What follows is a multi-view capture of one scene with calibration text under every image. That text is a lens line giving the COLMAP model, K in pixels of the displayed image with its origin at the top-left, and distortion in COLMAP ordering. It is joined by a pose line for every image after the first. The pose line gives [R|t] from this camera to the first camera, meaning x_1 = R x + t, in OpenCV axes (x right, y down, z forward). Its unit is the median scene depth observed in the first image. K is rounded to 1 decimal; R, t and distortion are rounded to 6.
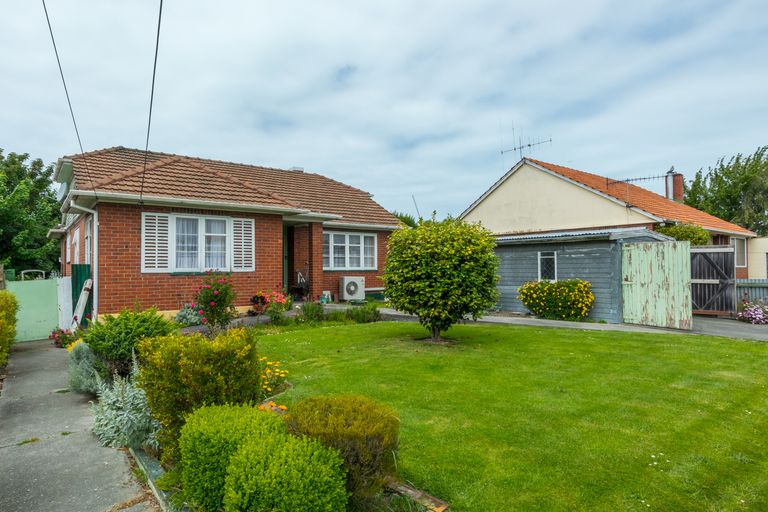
lens RADIAL K [[435.9, 0, 384.1], [0, 435.9, 258.8], [0, 0, 1]] dist [-0.004195, 0.003714]
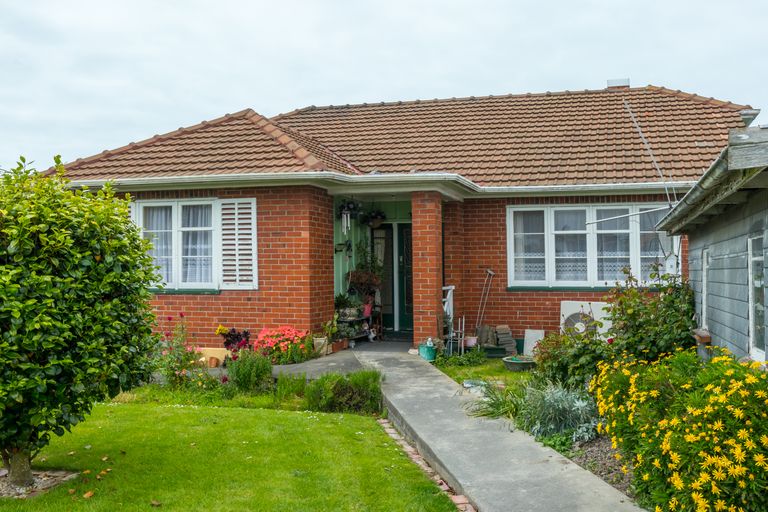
lens RADIAL K [[734.3, 0, 383.9], [0, 734.3, 256.2], [0, 0, 1]] dist [-0.011580, 0.000000]
pose [[0.650232, -0.021585, -0.759429, 0.541674], [0.016149, 0.999763, -0.014589, 0.002272], [0.759564, -0.002778, 0.650426, 0.499147]]
